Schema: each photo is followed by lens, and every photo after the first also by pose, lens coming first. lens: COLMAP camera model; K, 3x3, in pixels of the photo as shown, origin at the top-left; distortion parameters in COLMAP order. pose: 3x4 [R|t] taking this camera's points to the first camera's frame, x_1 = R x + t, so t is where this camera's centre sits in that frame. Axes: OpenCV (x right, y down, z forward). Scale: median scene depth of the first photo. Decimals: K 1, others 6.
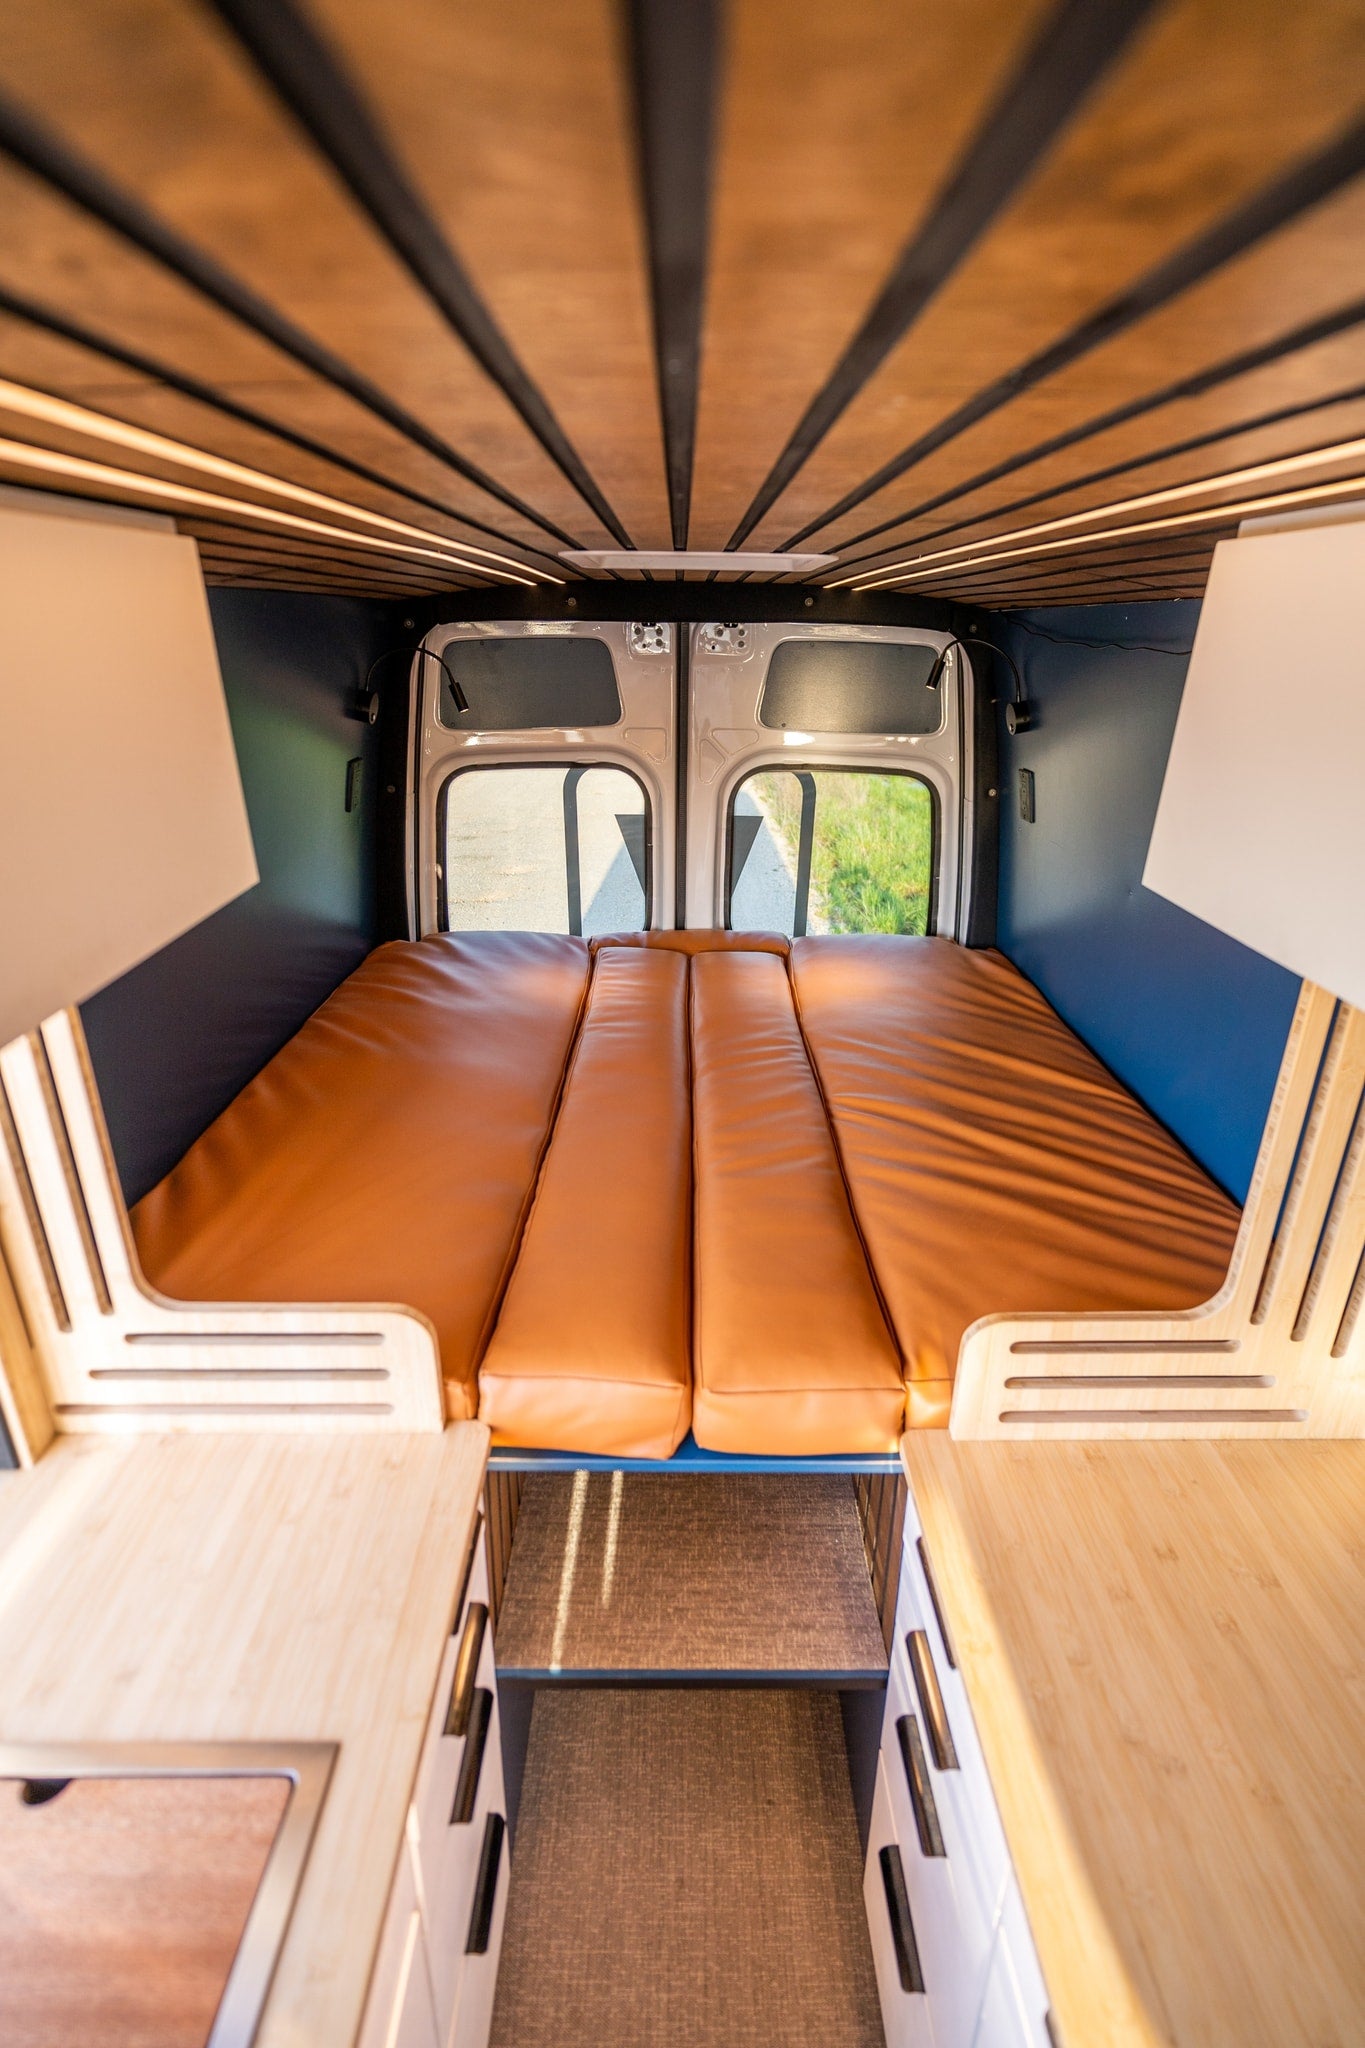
lens RADIAL K [[977.4, 0, 687.5], [0, 977.4, 1021.0], [0, 0, 1]] dist [0.000674, 0.000440]
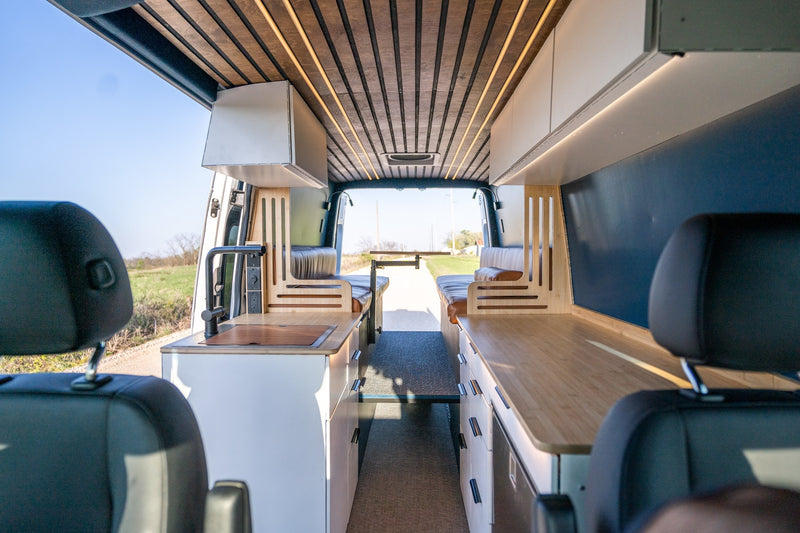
lens RADIAL K [[402.1, 0, 400.0], [0, 402.1, 266.5], [0, 0, 1]] dist [0.000346, 0.000545]
pose [[0.999037, -0.010185, -0.042682, 0.048127], [-0.004702, 0.942239, -0.334909, 0.822947], [0.043627, 0.334787, 0.941283, -0.771514]]
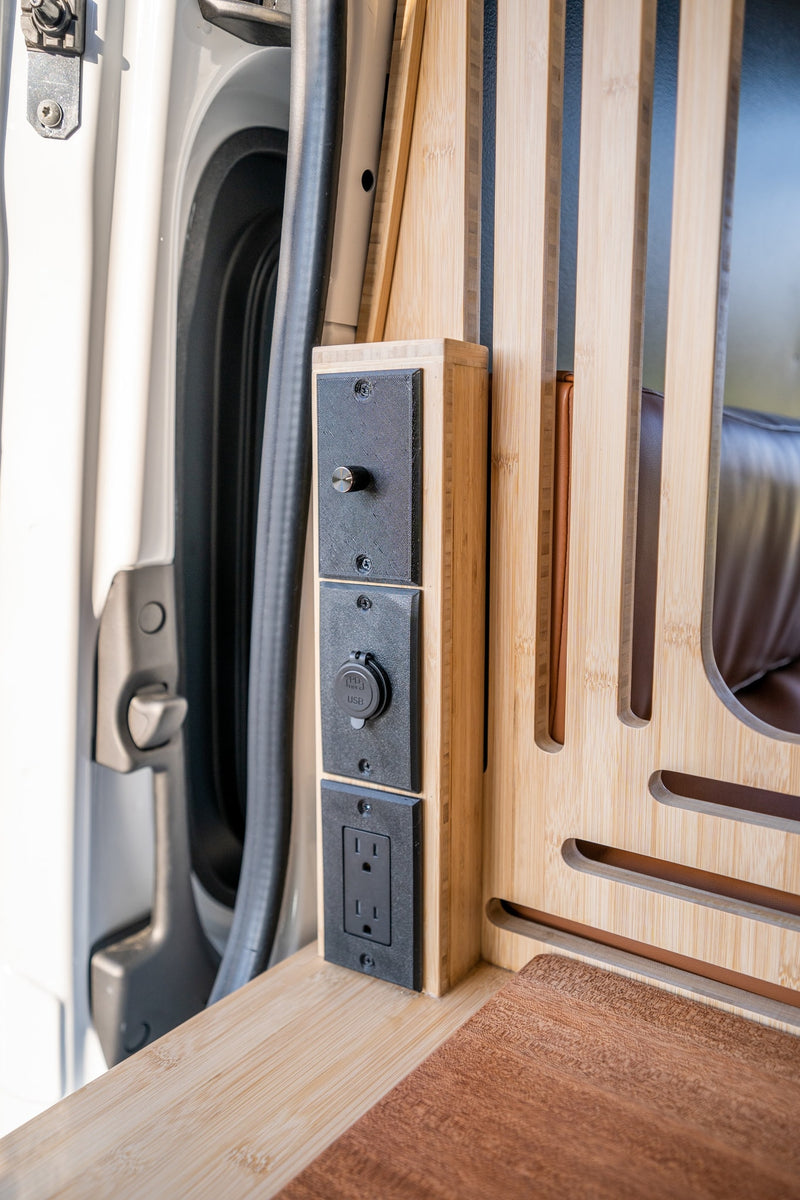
lens RADIAL K [[1028.8, 0, 400.0], [0, 1028.8, 600.0], [0, 0, 1]] dist [0.004652, 0.004534]
pose [[0.793513, 0.082110, -0.602988, -0.353472], [-0.217353, 0.963741, -0.154795, 0.321964], [0.568414, 0.253893, 0.782588, 0.480172]]
